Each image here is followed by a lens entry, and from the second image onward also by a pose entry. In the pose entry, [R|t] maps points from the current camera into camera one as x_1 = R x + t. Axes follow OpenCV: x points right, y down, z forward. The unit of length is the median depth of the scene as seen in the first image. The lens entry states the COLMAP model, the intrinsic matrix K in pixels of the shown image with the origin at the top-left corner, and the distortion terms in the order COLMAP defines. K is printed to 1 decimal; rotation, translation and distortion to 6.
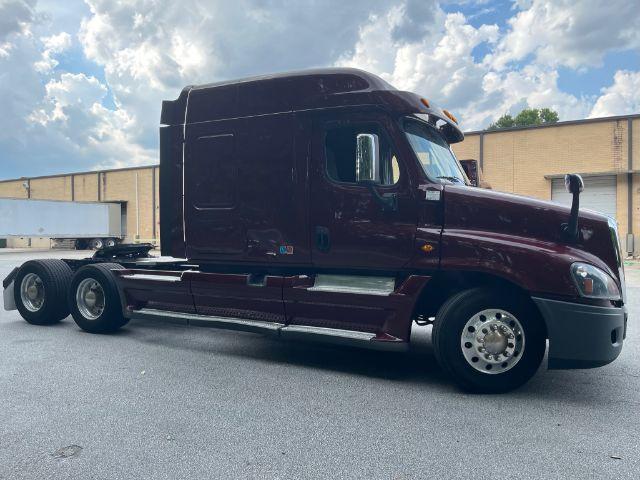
lens RADIAL K [[488.3, 0, 317.1], [0, 488.3, 240.9], [0, 0, 1]] dist [0.075482, -0.120004]
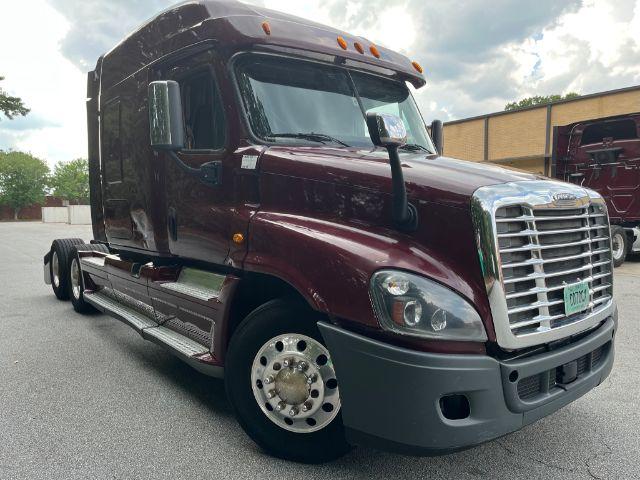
lens RADIAL K [[488.3, 0, 317.1], [0, 488.3, 240.9], [0, 0, 1]] dist [0.075482, -0.120004]
pose [[0.915797, 0.021060, -0.401088, 0.641374], [-0.004300, 0.999081, 0.042641, -0.011895], [0.401618, -0.037326, 0.915046, 0.425644]]
